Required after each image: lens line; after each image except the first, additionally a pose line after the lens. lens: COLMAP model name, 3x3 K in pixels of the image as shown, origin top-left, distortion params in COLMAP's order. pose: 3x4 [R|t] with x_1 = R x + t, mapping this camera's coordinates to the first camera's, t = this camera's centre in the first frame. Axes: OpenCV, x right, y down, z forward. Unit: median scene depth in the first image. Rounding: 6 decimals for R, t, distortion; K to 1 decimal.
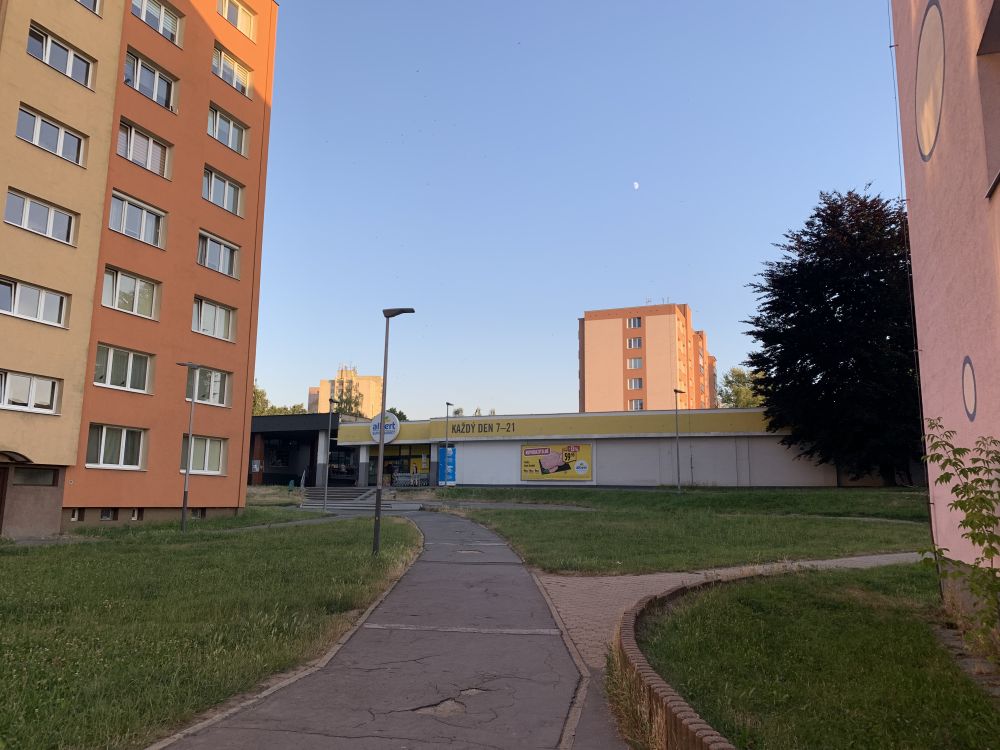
lens RADIAL K [[774.1, 0, 501.4], [0, 774.1, 377.5], [0, 0, 1]] dist [-0.013962, -0.005177]
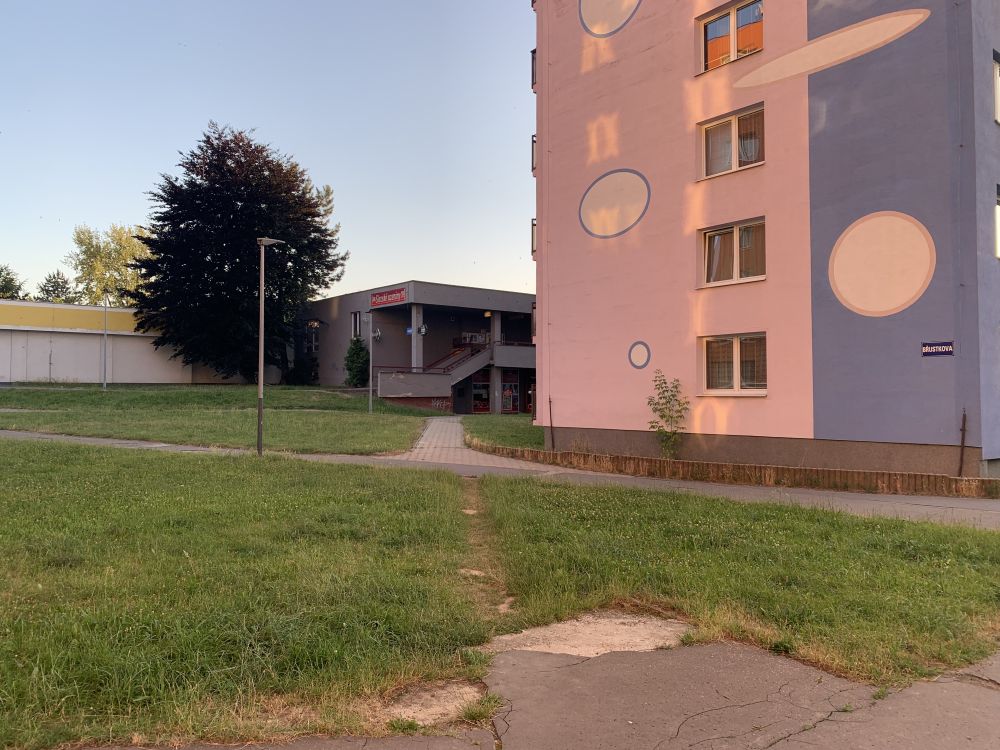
lens RADIAL K [[774.1, 0, 500.8], [0, 774.1, 377.3], [0, 0, 1]] dist [-0.013962, -0.005177]
pose [[0.477649, 0.007775, 0.878516, -0.362857], [-0.132660, 0.989133, 0.063373, -0.001821], [-0.868477, -0.146815, 0.473491, 0.057353]]
